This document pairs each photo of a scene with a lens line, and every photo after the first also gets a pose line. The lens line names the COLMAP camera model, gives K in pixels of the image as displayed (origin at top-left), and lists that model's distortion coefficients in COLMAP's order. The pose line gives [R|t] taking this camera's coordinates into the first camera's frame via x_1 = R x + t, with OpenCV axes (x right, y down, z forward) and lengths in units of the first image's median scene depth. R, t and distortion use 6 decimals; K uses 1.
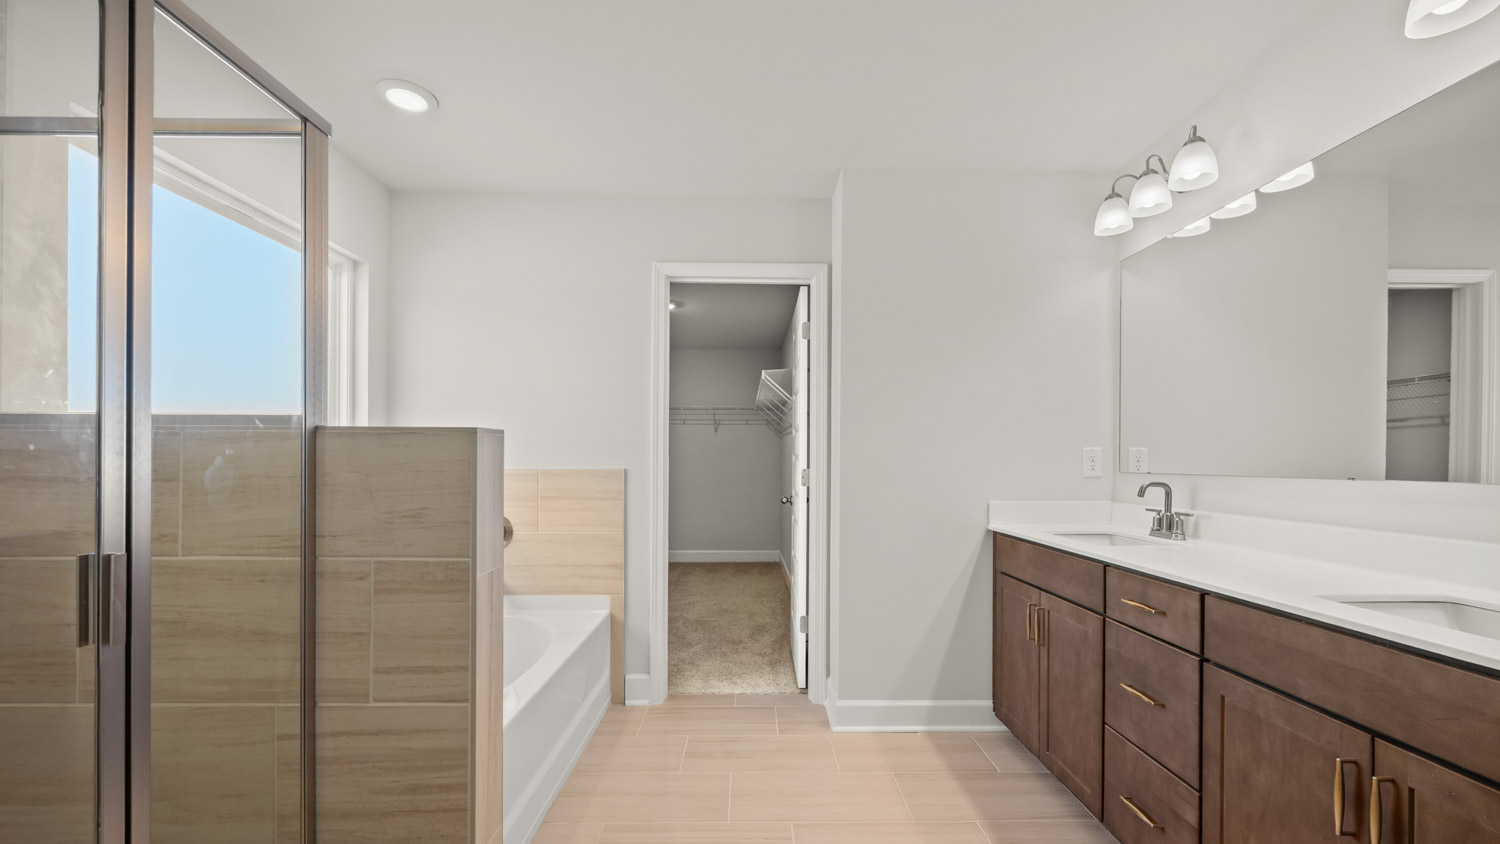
lens RADIAL K [[594.7, 0, 759.2], [0, 594.7, 460.4], [0, 0, 1]] dist [0.000182, -0.000611]
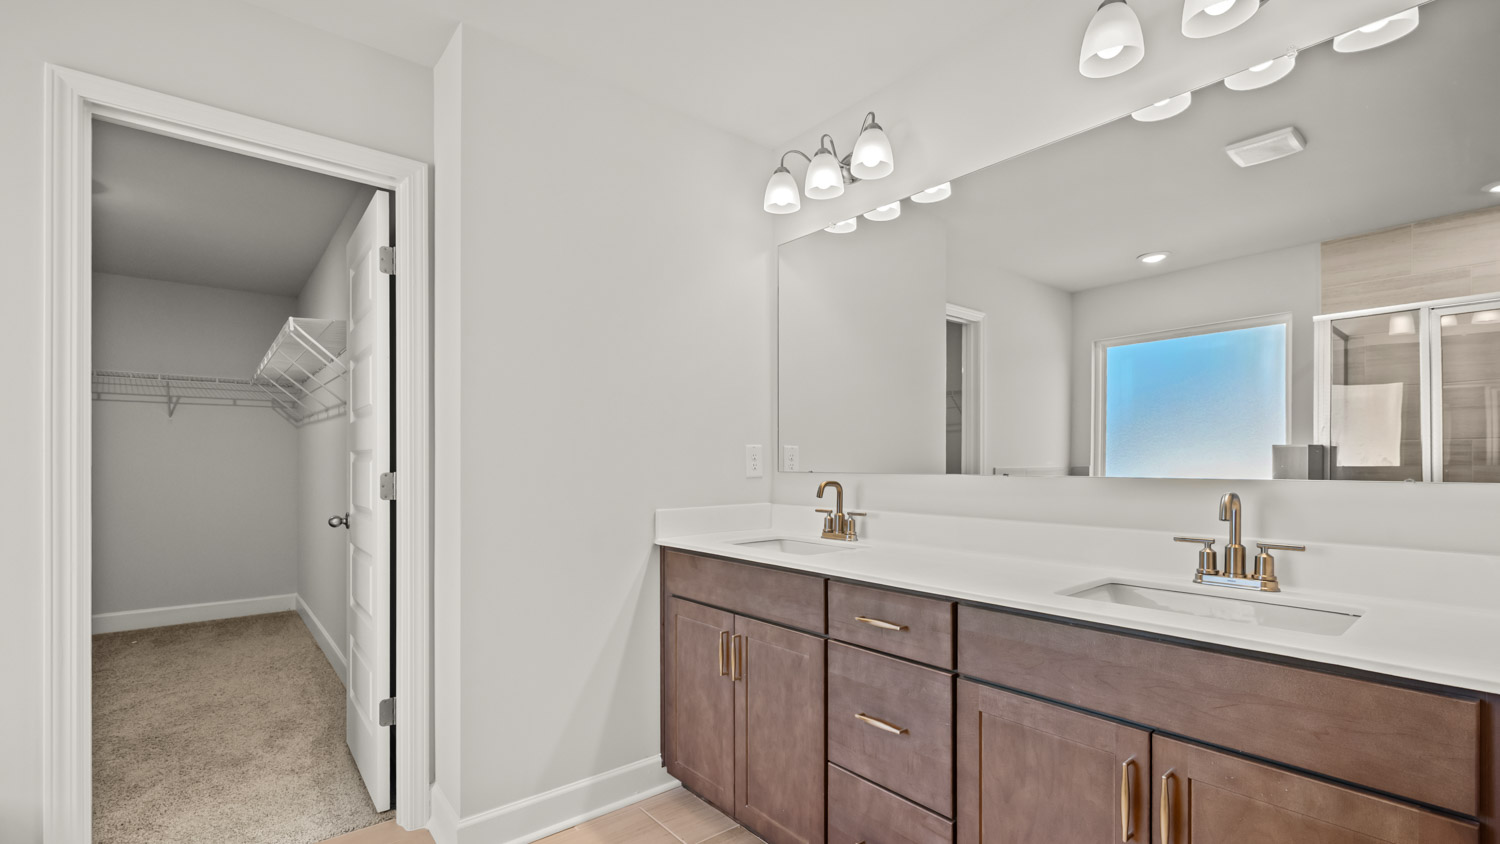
lens RADIAL K [[652.5, 0, 761.6], [0, 652.5, 464.1], [0, 0, 1]] dist [0.002018, -0.002030]
pose [[0.777647, -0.010109, 0.628620, -0.066590], [0.007071, 0.999948, 0.007334, 0.000194], [-0.628661, -0.001258, 0.777678, 0.236032]]
